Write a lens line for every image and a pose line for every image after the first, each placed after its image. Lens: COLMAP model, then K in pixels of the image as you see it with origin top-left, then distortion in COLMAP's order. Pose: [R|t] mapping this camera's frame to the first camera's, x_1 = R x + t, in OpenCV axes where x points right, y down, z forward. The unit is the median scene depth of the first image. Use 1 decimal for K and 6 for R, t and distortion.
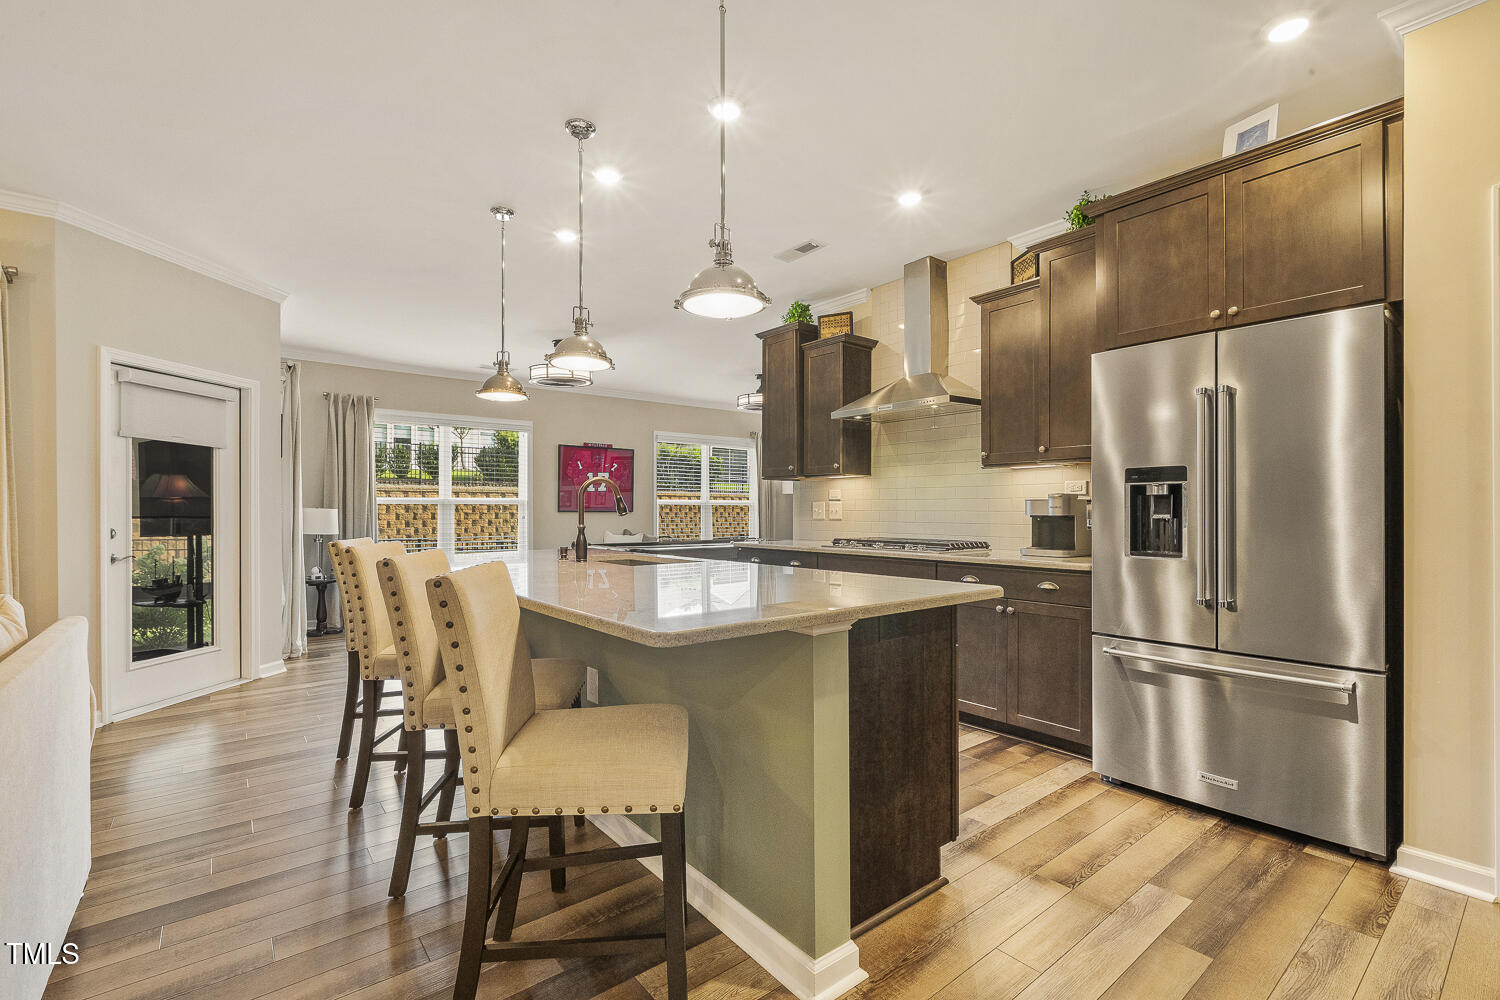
lens RADIAL K [[667.4, 0, 751.4], [0, 667.4, 505.6], [0, 0, 1]] dist [0.001439, 0.000138]
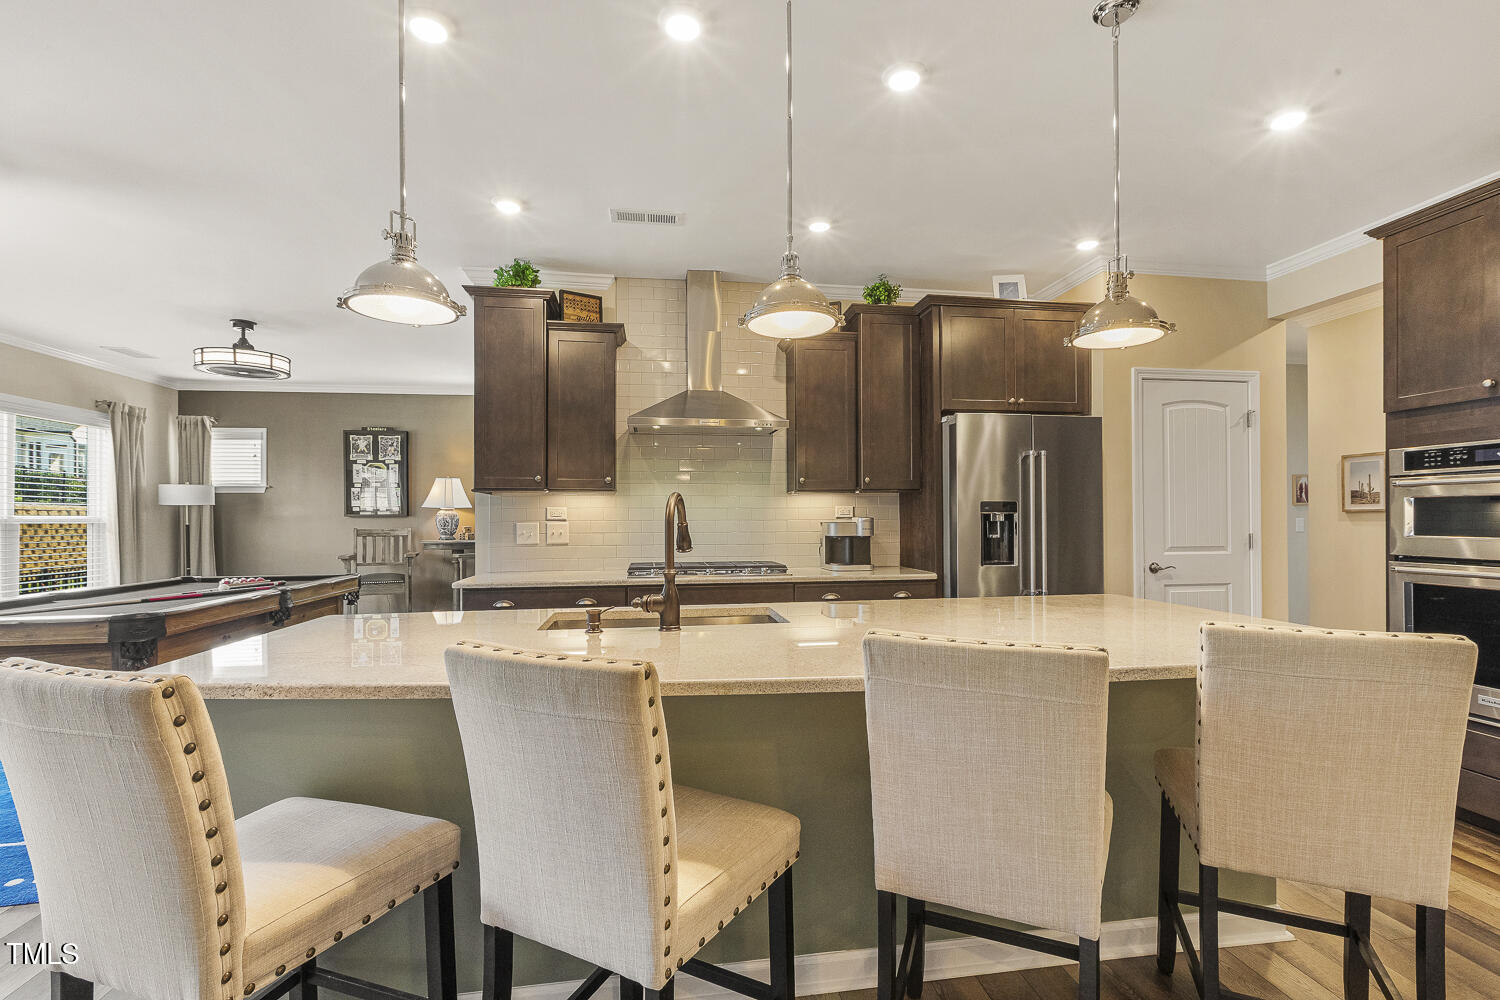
lens RADIAL K [[665.4, 0, 751.0], [0, 665.4, 516.2], [0, 0, 1]] dist [0.000170, 0.000046]
pose [[0.499108, 0.008568, 0.866497, -0.499704], [-0.001746, 0.999959, -0.008882, -0.007104], [-0.866538, 0.002920, 0.499103, 0.430783]]
